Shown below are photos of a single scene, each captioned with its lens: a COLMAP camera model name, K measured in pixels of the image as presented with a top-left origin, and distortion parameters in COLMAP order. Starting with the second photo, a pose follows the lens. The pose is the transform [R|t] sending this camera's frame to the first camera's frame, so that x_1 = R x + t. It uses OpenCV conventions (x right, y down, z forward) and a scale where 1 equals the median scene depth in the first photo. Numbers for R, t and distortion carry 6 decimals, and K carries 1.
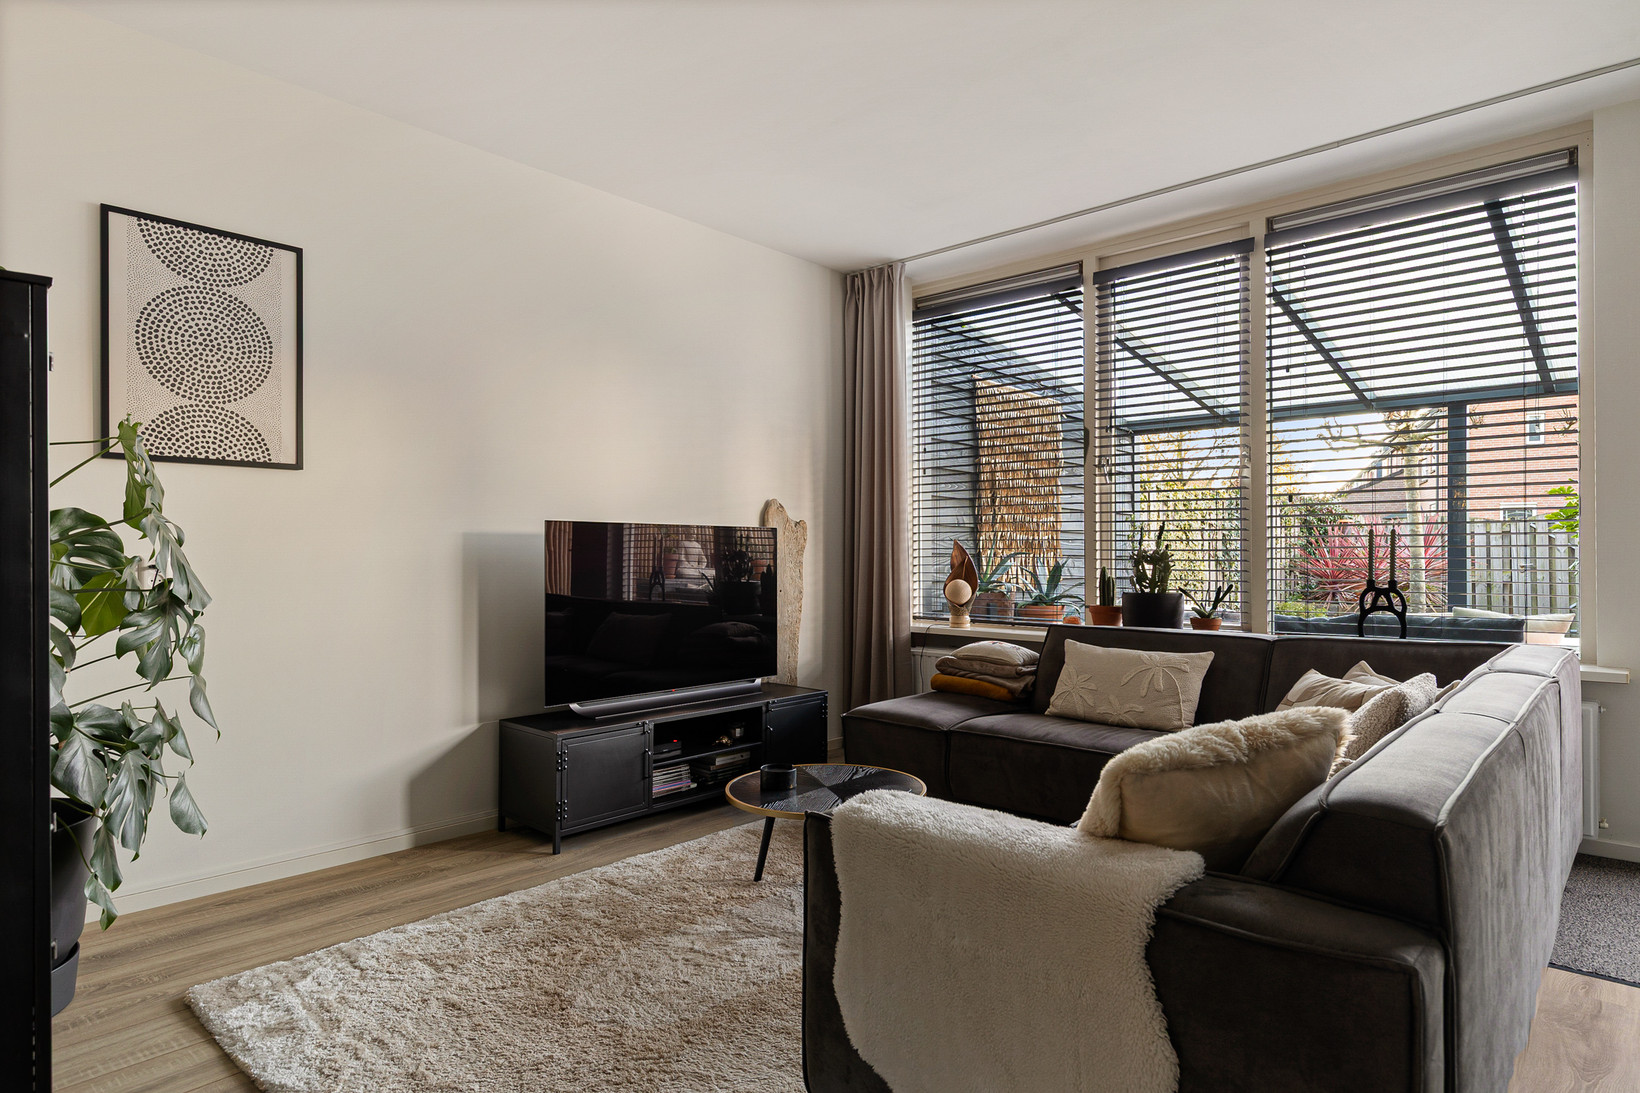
lens RADIAL K [[915.0, 0, 828.8], [0, 915.0, 560.3], [0, 0, 1]] dist [-0.003275, -0.001158]
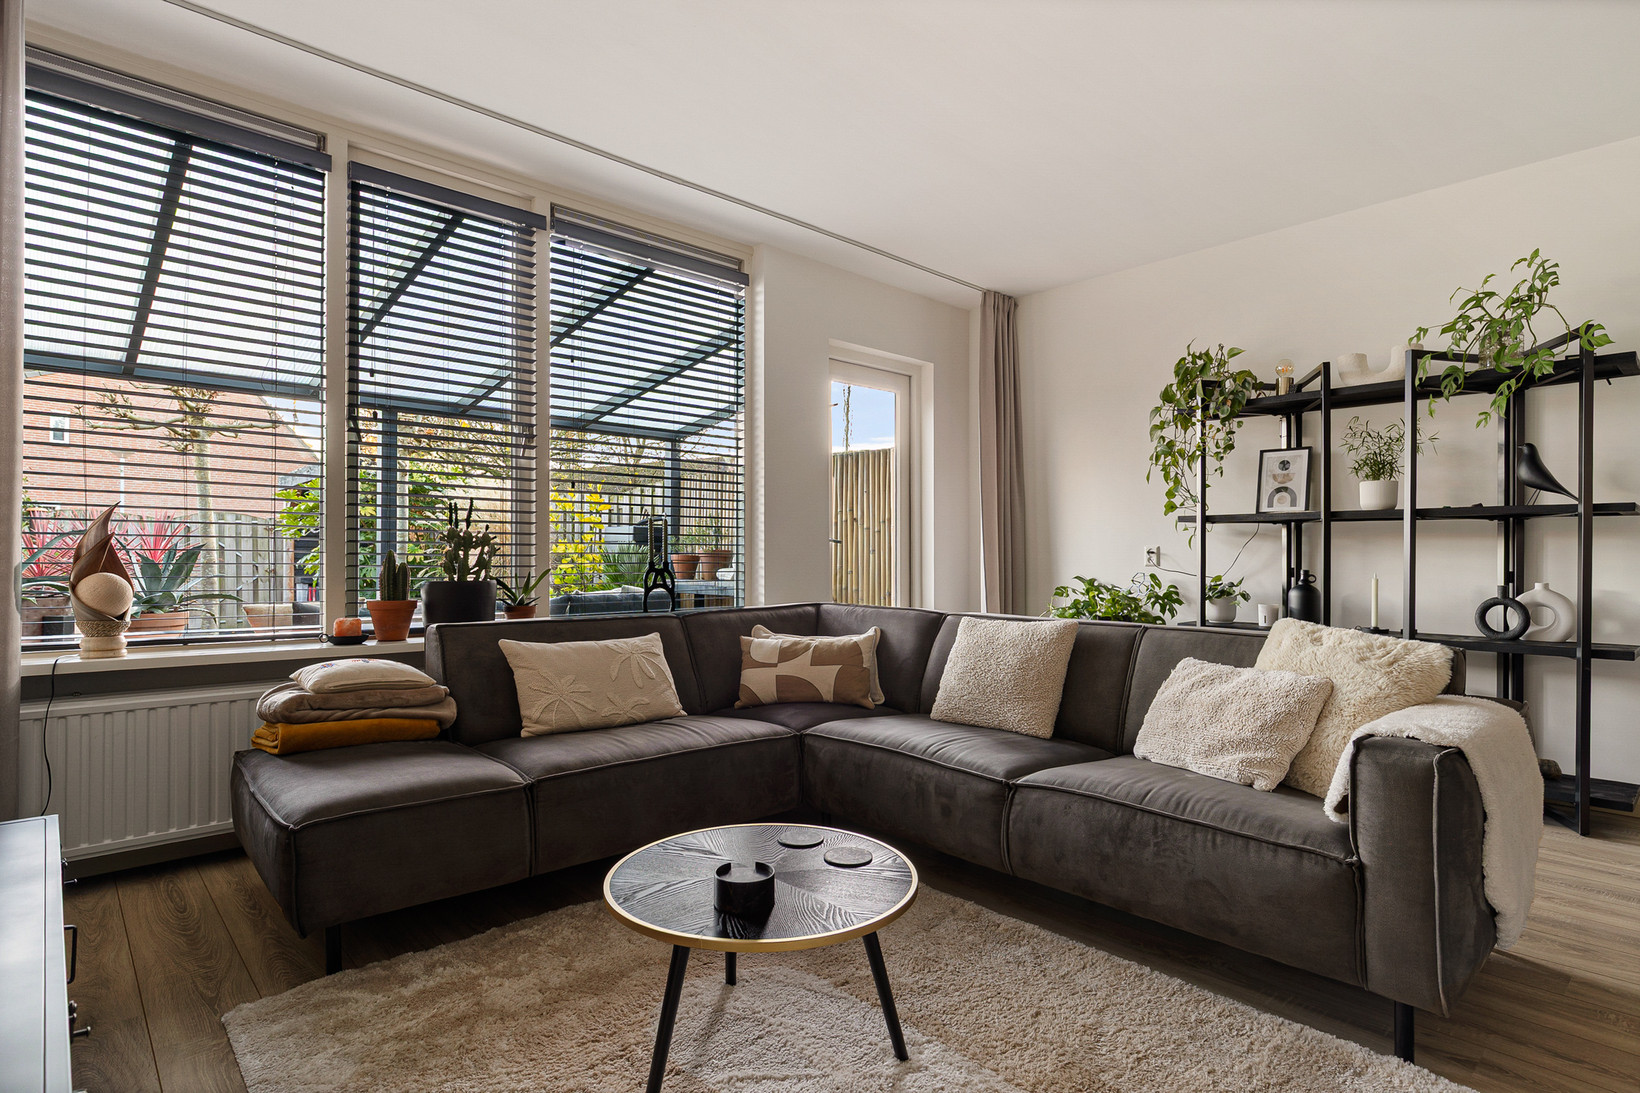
lens RADIAL K [[837.9, 0, 822.5], [0, 837.9, 560.6], [0, 0, 1]] dist [-0.011073, -0.000178]
pose [[0.091152, -0.003250, 0.995832, -0.390643], [0.001624, 0.999994, 0.003115, 0.014651], [-0.995836, 0.001333, 0.091157, 0.597360]]
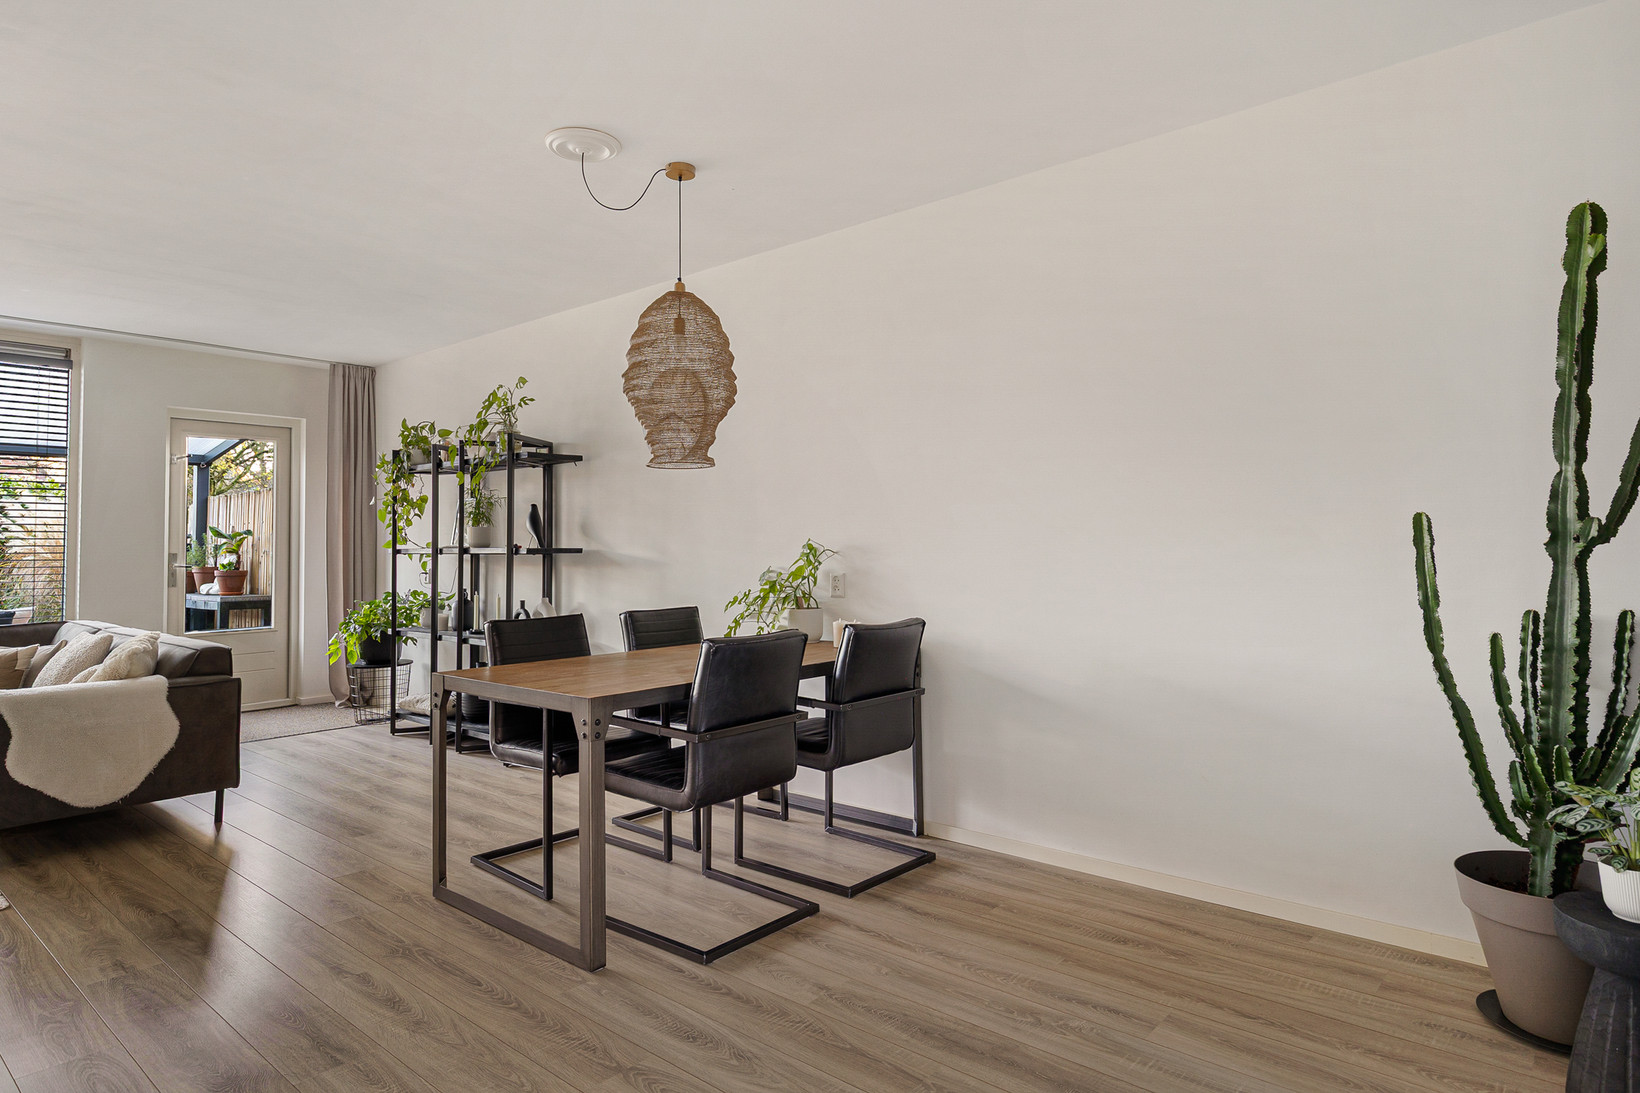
lens RADIAL K [[915.0, 0, 826.1], [0, 915.0, 512.9], [0, 0, 1]] dist [-0.003275, -0.001158]
pose [[-0.031768, 0.037812, 0.998780, -0.840691], [0.014522, 0.999196, -0.037366, -0.026677], [-0.999390, 0.013317, -0.032291, -0.365712]]
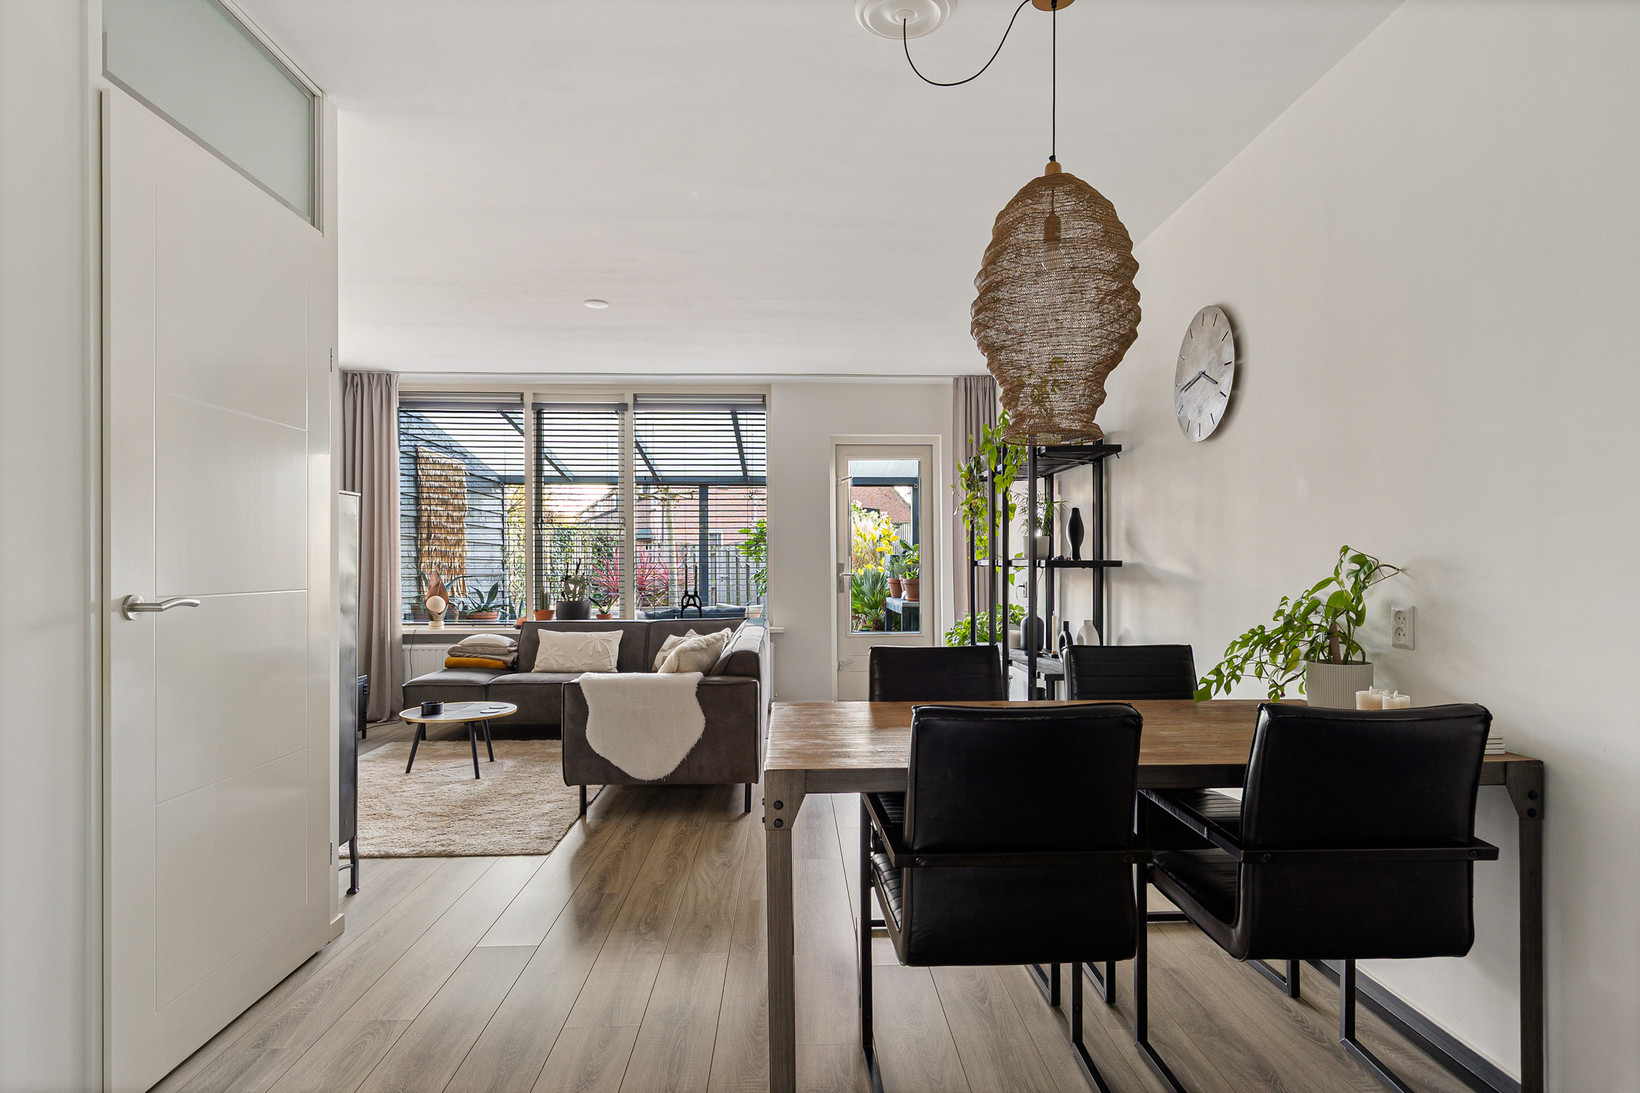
lens RADIAL K [[915.0, 0, 831.6], [0, 915.0, 564.9], [0, 0, 1]] dist [-0.003275, -0.001158]
pose [[0.708456, -0.001832, 0.705753, -0.513798], [0.005384, 0.999982, -0.002809, -0.024371], [-0.705734, 0.005790, 0.708453, -0.555347]]
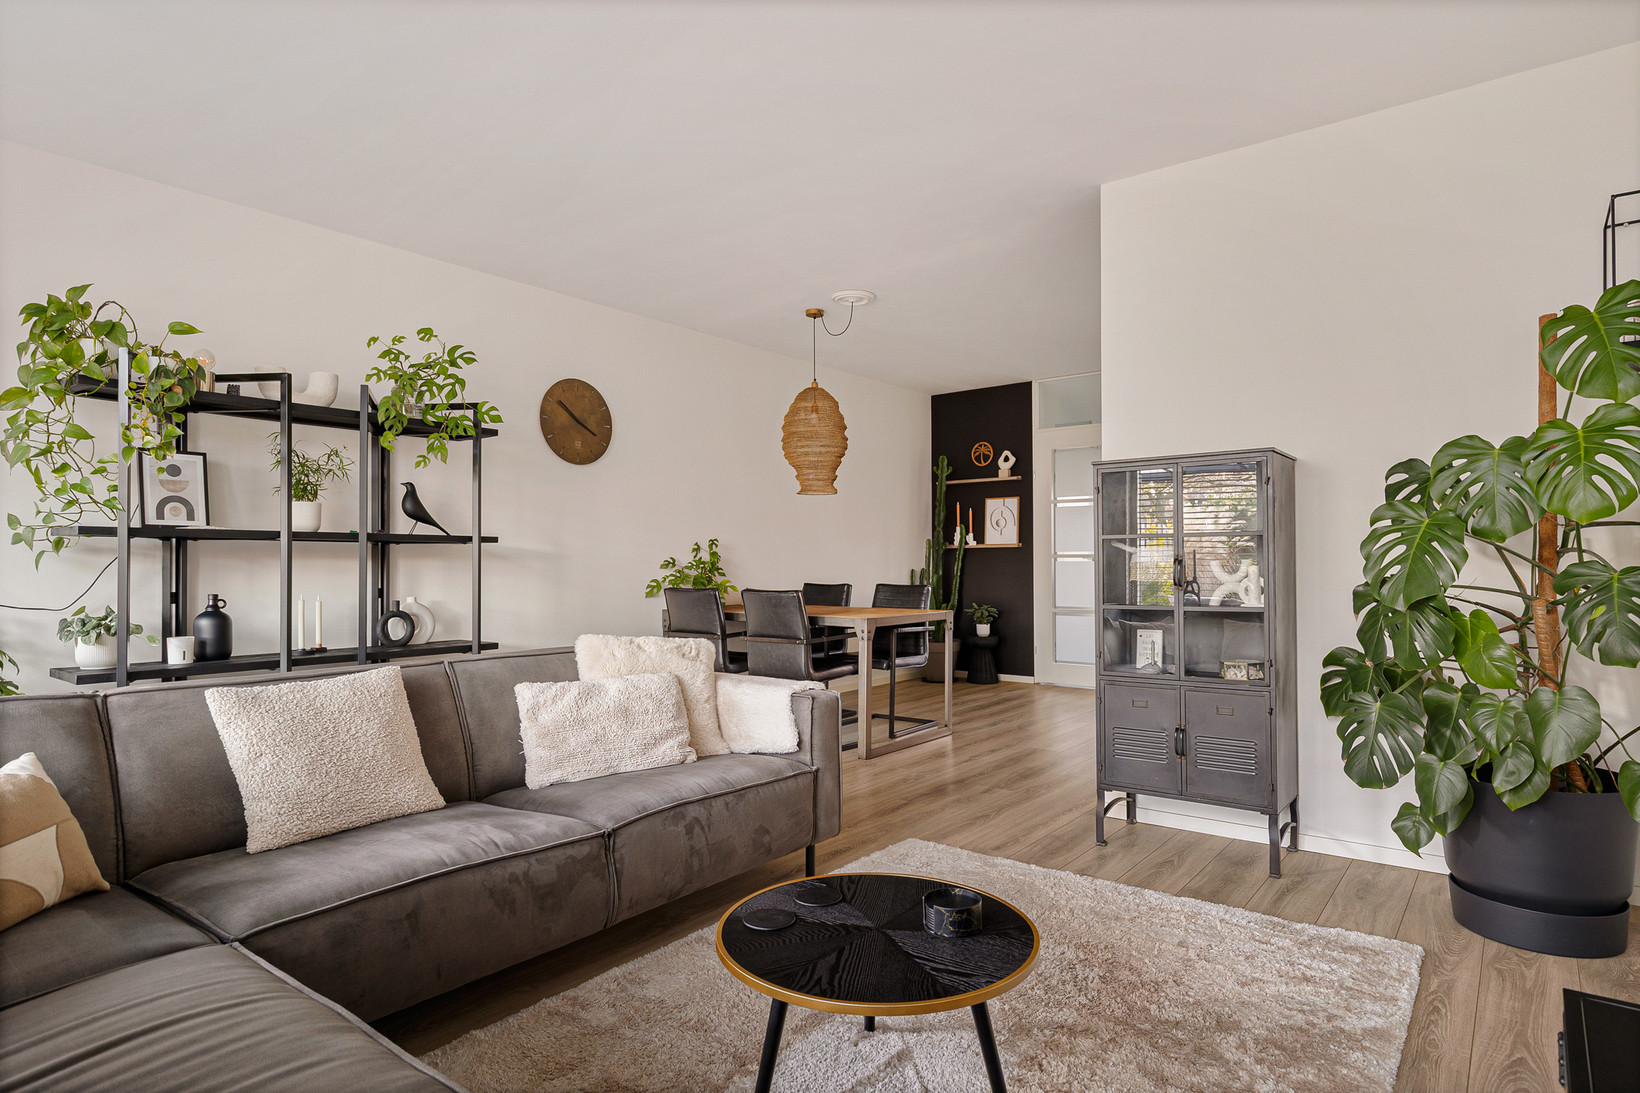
lens RADIAL K [[915.0, 0, 801.1], [0, 915.0, 548.3], [0, 0, 1]] dist [-0.003275, -0.001158]
pose [[-0.997584, -0.009884, -0.068759, 0.080977], [-0.009815, 0.999951, -0.001340, -0.021735], [0.068769, -0.000662, -0.997632, 1.112472]]
